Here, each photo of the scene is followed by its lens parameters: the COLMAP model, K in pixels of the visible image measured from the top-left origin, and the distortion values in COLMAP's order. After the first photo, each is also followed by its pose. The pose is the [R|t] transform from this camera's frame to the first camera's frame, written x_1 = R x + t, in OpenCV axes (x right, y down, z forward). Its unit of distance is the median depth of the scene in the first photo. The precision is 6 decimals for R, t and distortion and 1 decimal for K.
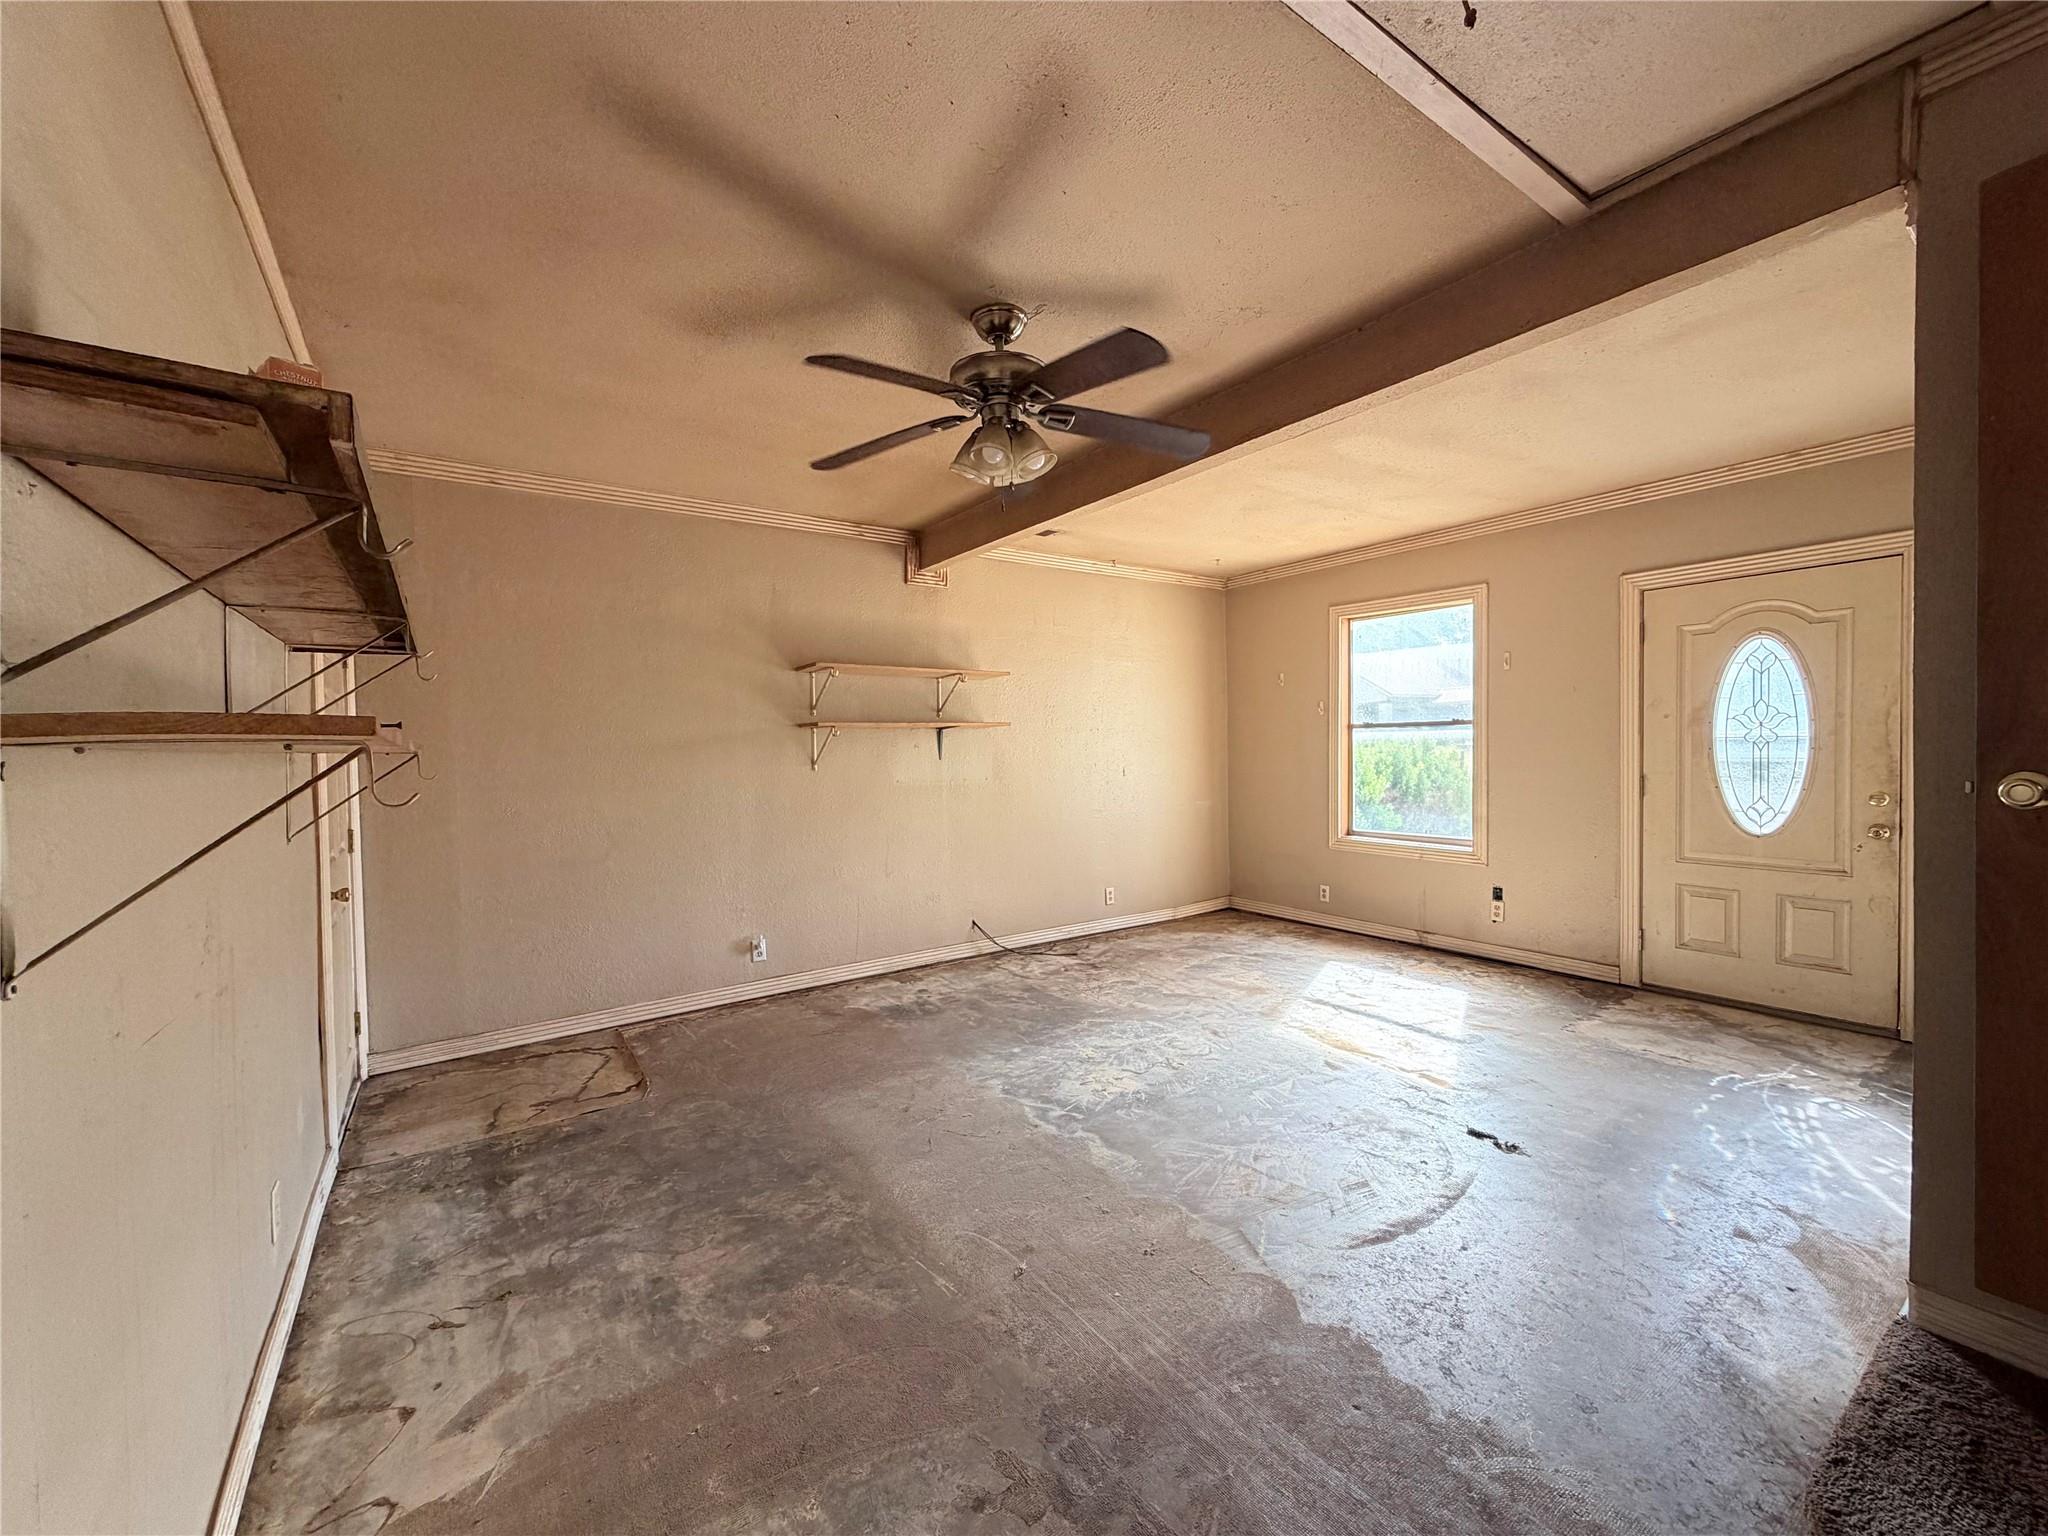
lens RADIAL K [[814.3, 0, 1019.2], [0, 814.3, 766.3], [0, 0, 1]] dist [0.000507, -0.000064]
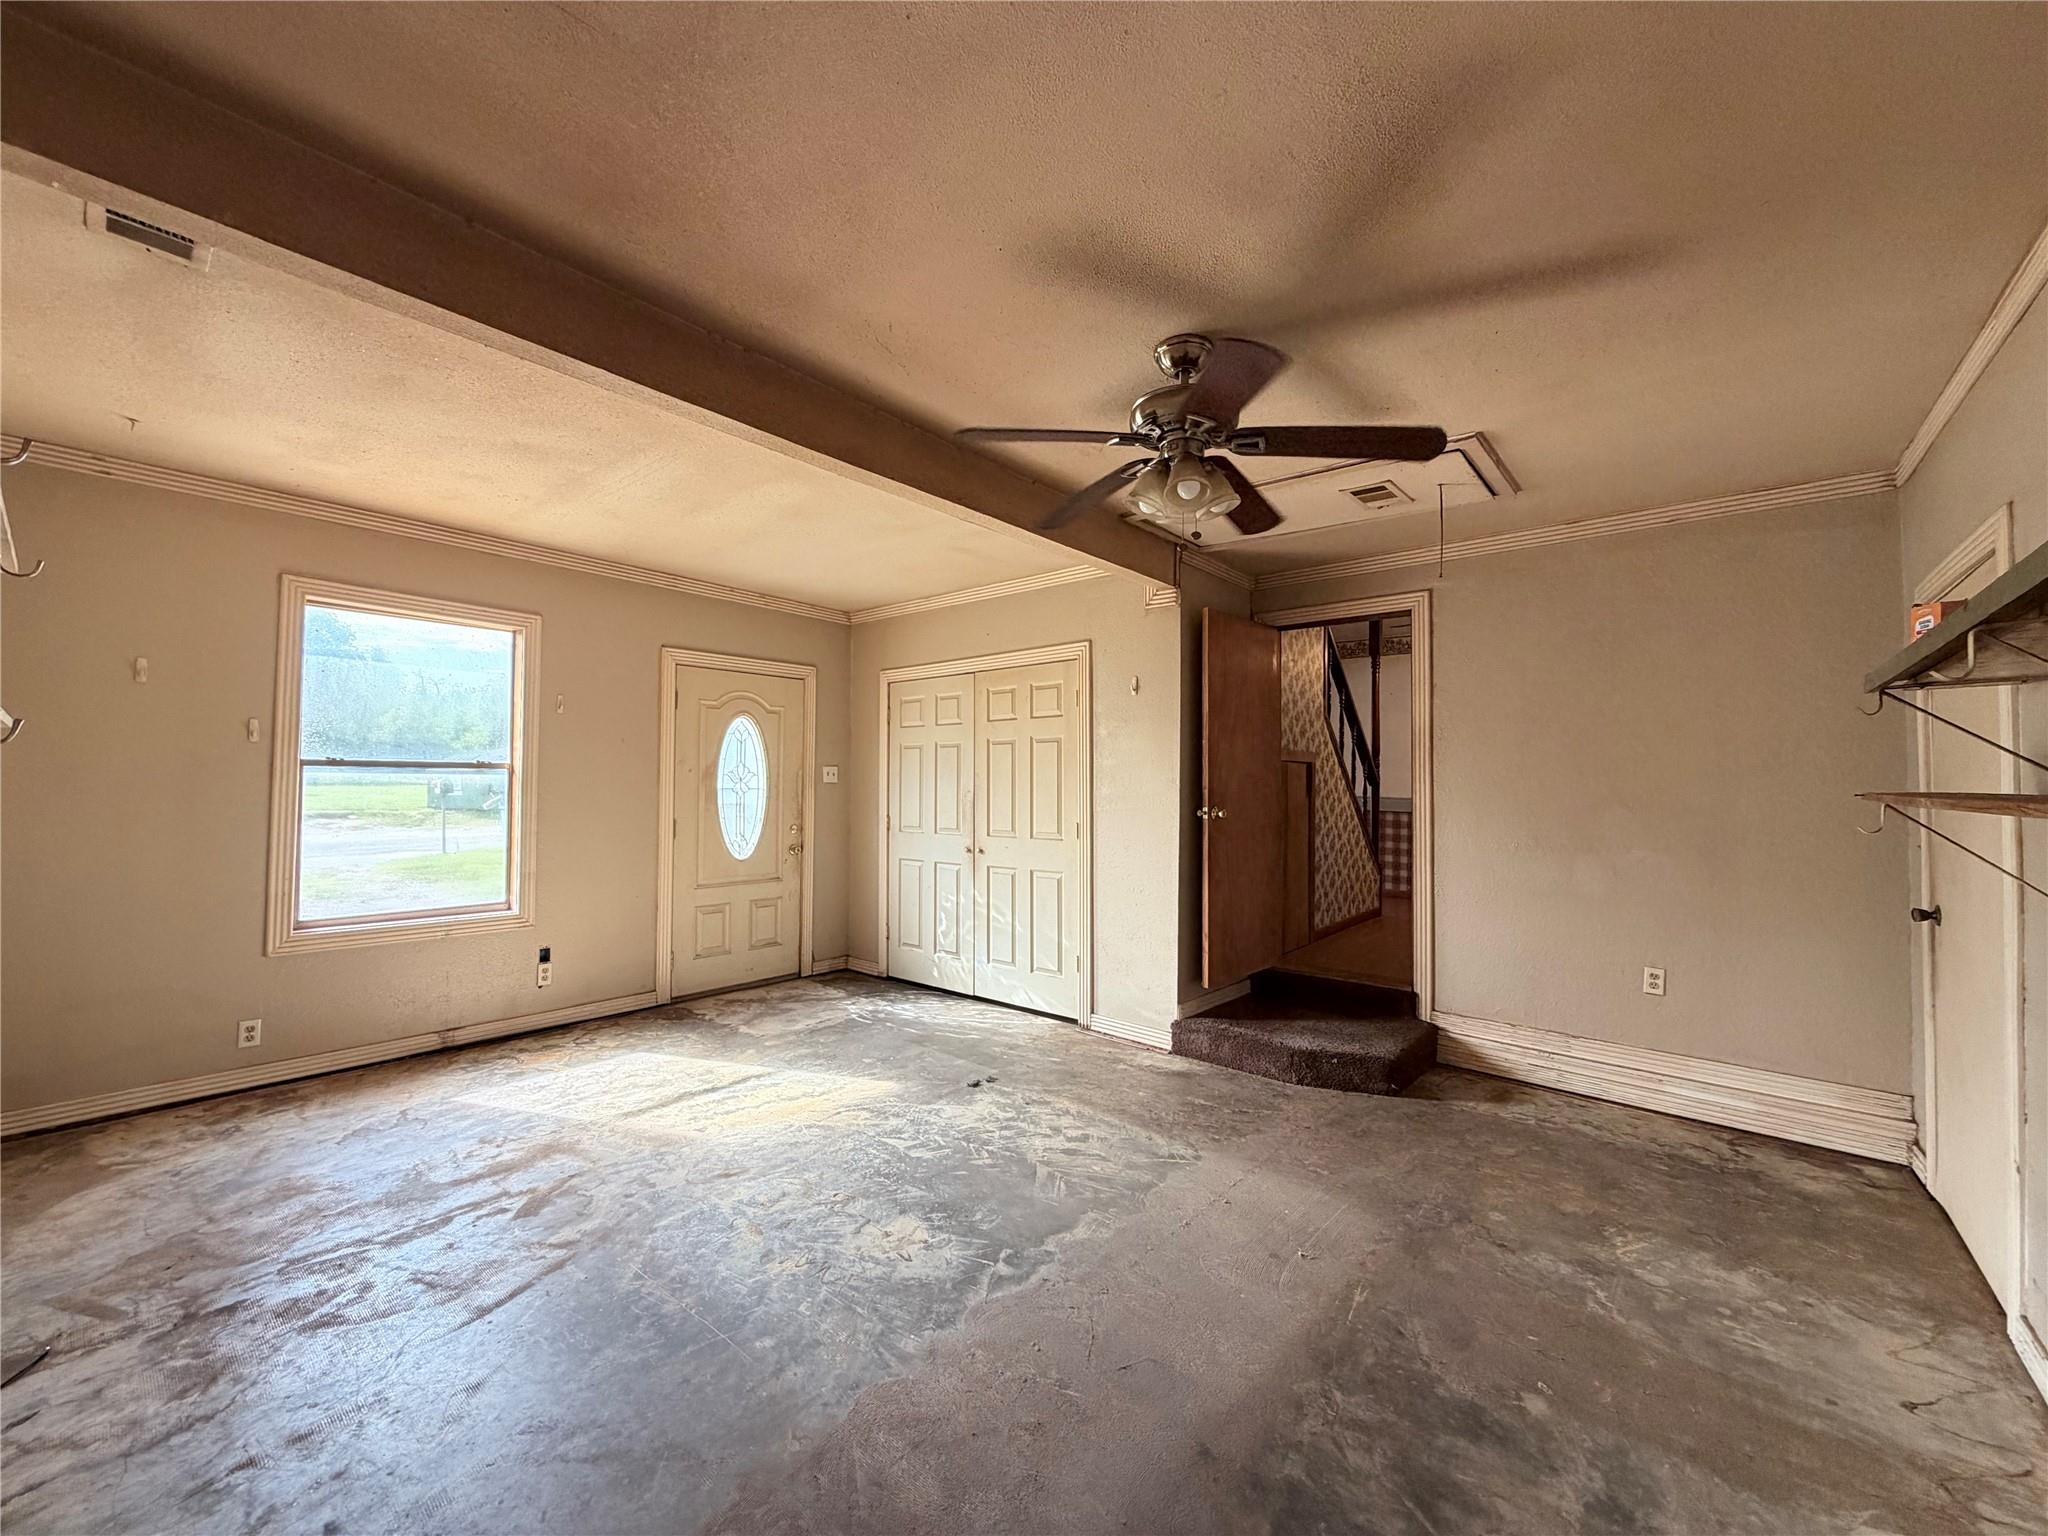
lens RADIAL K [[814.3, 0, 1019.2], [0, 814.3, 766.3], [0, 0, 1]] dist [0.000507, -0.000064]
pose [[-0.251533, 0.035298, 0.967205, -0.551980], [0.016805, 0.999343, -0.032100, -0.021991], [-0.967703, 0.008179, -0.251961, 0.894170]]
